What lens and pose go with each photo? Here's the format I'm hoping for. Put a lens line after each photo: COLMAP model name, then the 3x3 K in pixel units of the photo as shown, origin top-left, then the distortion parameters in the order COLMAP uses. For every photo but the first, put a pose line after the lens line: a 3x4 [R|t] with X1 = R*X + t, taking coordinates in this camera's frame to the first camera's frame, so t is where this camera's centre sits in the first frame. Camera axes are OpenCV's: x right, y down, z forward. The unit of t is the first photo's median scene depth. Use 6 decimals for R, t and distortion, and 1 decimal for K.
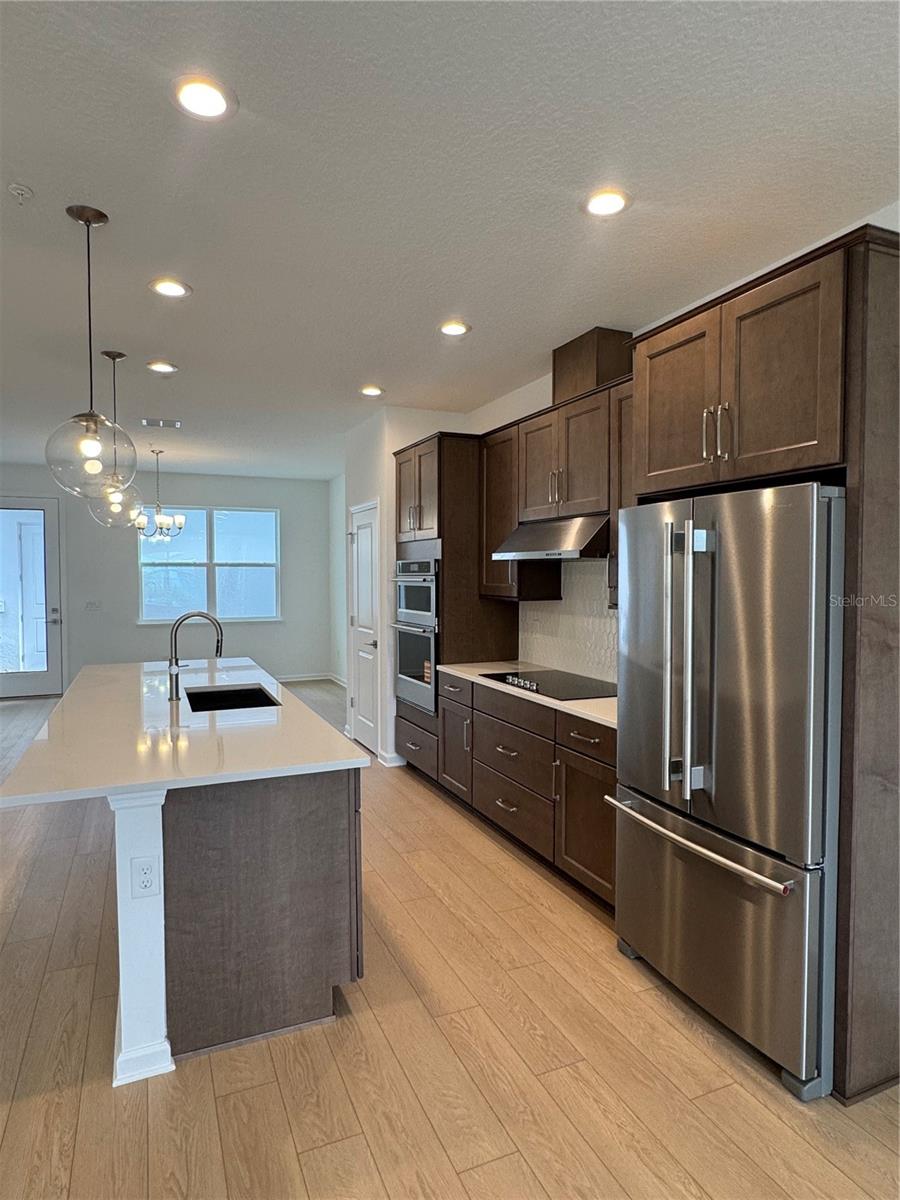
lens RADIAL K [[704.1, 0, 450.0], [0, 704.1, 600.0], [0, 0, 1]] dist [-0.002777, -0.000693]
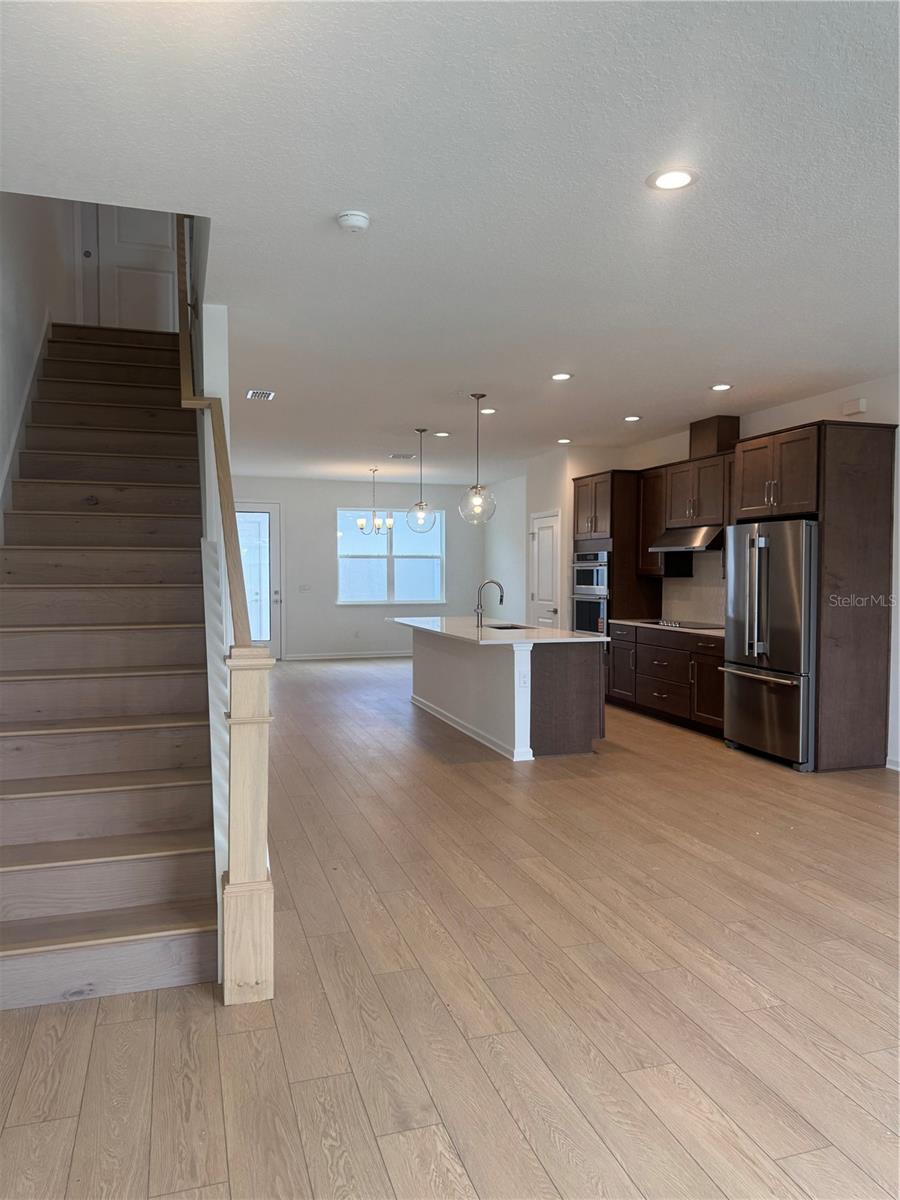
lens RADIAL K [[846.8, 0, 447.5], [0, 846.8, 607.9], [0, 0, 1]] dist [0.068554, -0.001783]
pose [[0.994163, 0.006421, -0.107694, -0.198543], [-0.005680, 0.999958, 0.007188, 0.063638], [0.107735, -0.006534, 0.994158, -1.042405]]
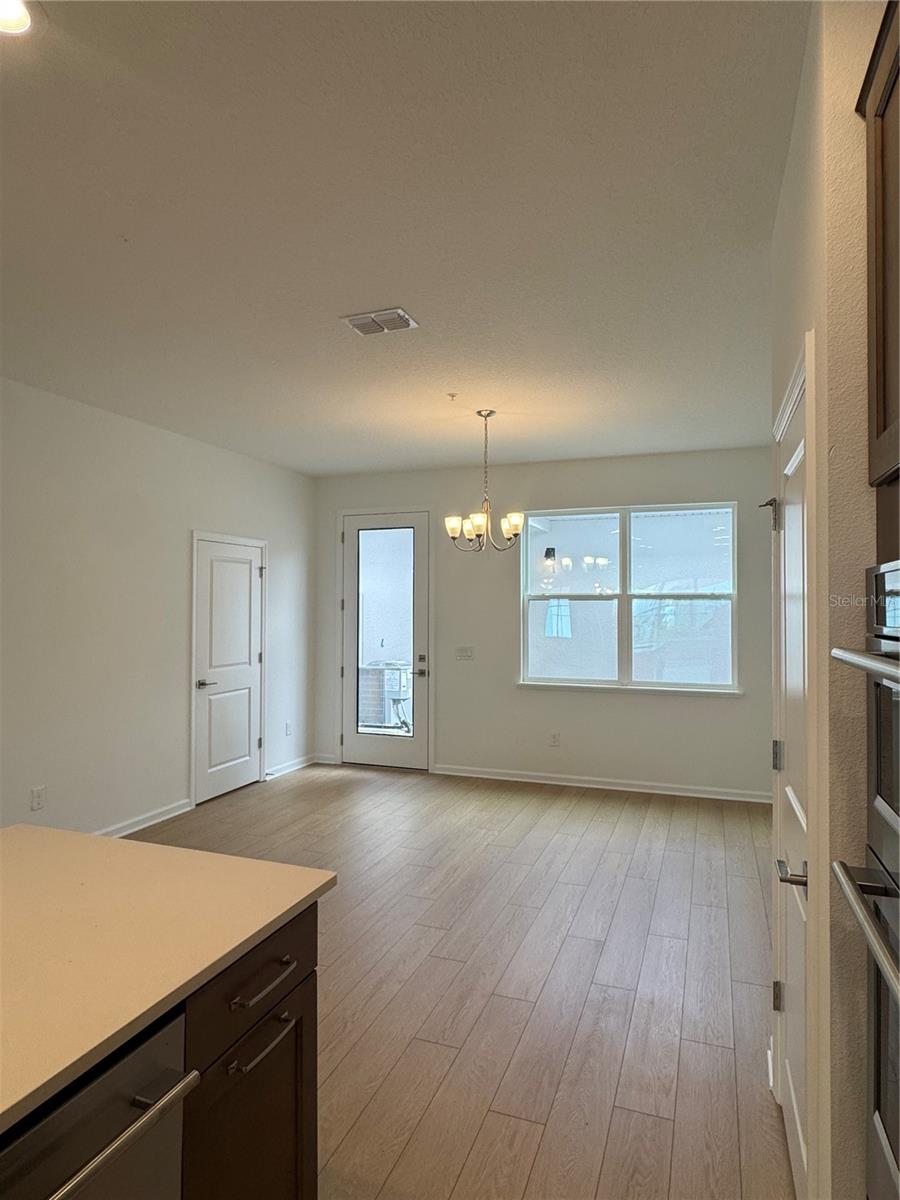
lens RADIAL K [[704.1, 0, 450.0], [0, 704.1, 600.0], [0, 0, 1]] dist [-0.002777, -0.000693]
pose [[0.718692, -0.003218, -0.695321, -0.026685], [-0.030715, 0.998866, -0.036370, -0.045787], [0.694649, 0.047495, 0.717779, 1.021471]]
